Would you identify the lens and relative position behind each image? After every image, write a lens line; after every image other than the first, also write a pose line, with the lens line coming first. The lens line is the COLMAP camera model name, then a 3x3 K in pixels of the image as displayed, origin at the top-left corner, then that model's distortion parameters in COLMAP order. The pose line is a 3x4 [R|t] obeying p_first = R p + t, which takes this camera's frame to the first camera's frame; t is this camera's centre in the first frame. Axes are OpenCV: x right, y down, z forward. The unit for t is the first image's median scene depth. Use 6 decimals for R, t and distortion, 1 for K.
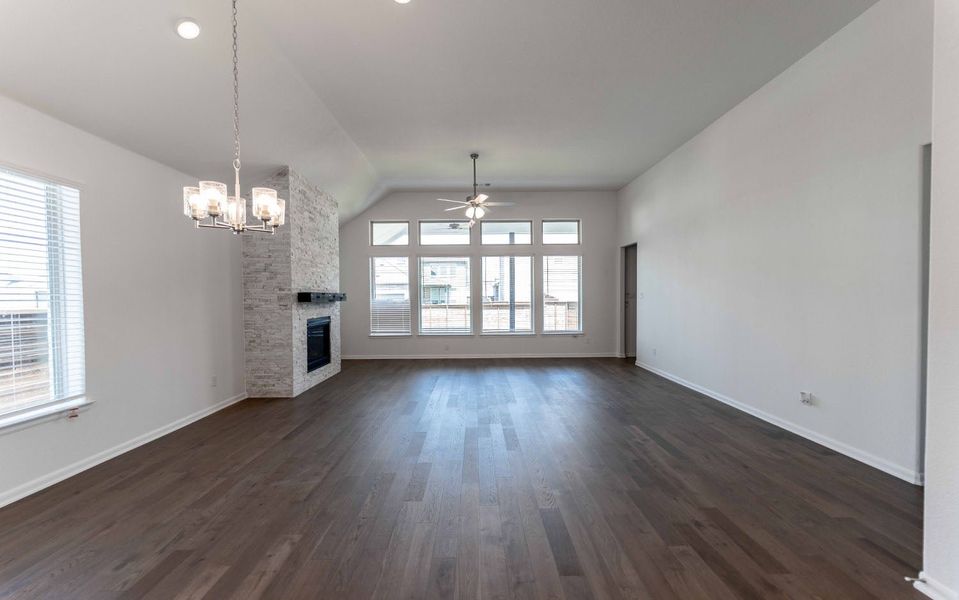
lens RADIAL K [[388.0, 0, 476.9], [0, 388.0, 304.3], [0, 0, 1]] dist [0.000005, -0.000476]
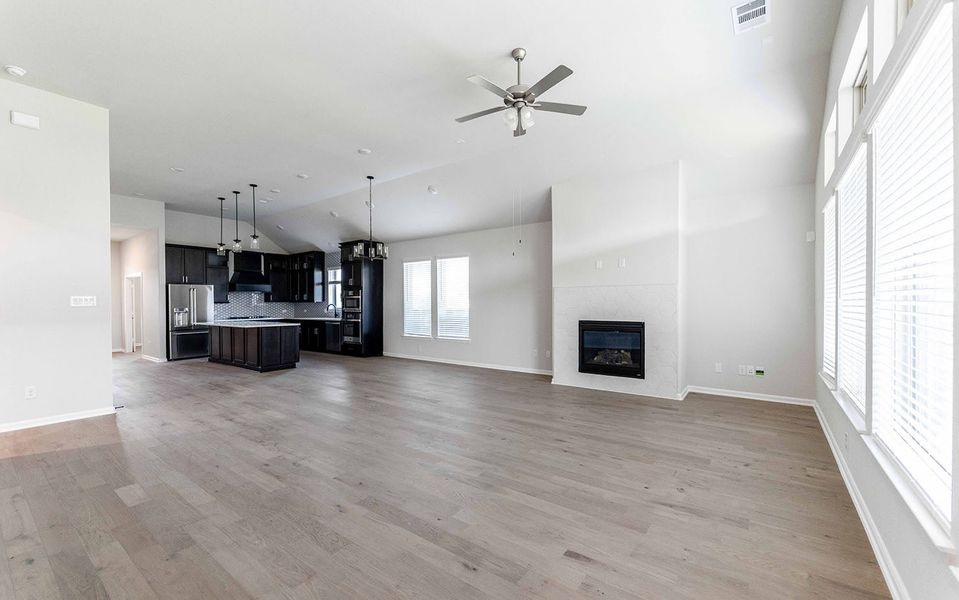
lens RADIAL K [[388.0, 0, 476.9], [0, 388.0, 304.3], [0, 0, 1]] dist [0.000005, -0.000476]
pose [[-0.605409, 0.015400, -0.795766, 0.465155], [-0.006465, 0.999685, 0.024265, -0.021468], [0.795889, 0.019835, -0.605118, 1.213781]]
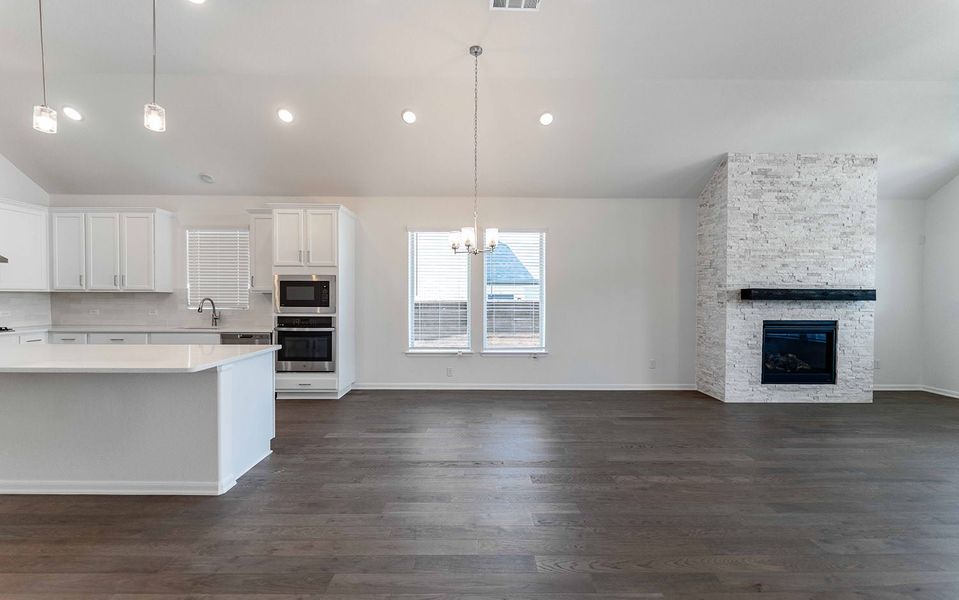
lens RADIAL K [[393.7, 0, 482.0], [0, 393.7, 301.0], [0, 0, 1]] dist [-0.001999, -0.000514]
pose [[0.003452, 0.022538, -0.999740, 0.362456], [-0.024594, 0.999445, 0.022446, -0.006404], [0.999692, 0.024510, 0.004004, 0.329104]]
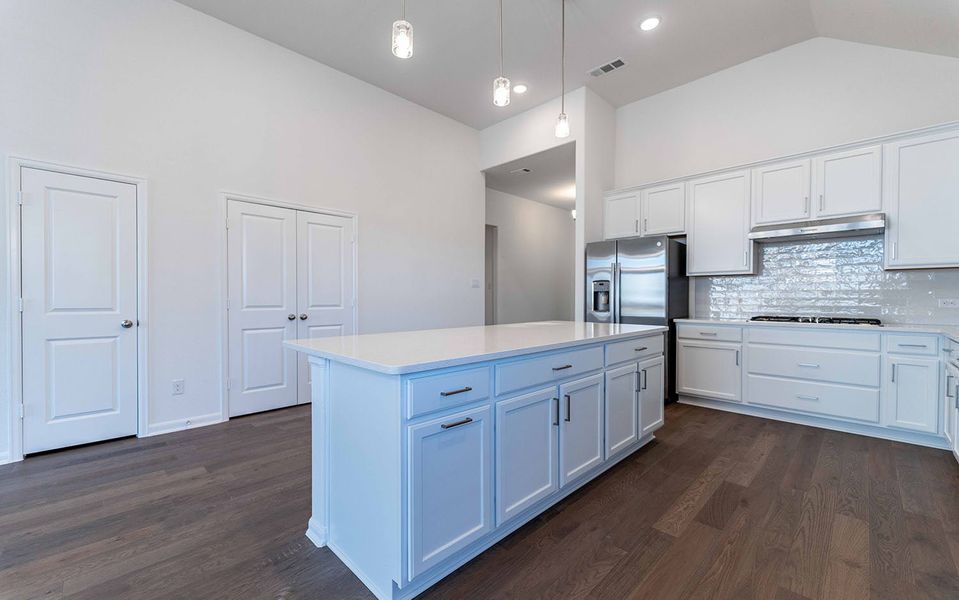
lens RADIAL K [[388.0, 0, 476.9], [0, 388.0, 304.3], [0, 0, 1]] dist [0.000005, -0.000476]
pose [[-0.702973, -0.005505, 0.711195, -0.315237], [0.021067, 0.999370, 0.028559, 0.032391], [-0.710904, 0.035060, -0.702414, 0.178239]]
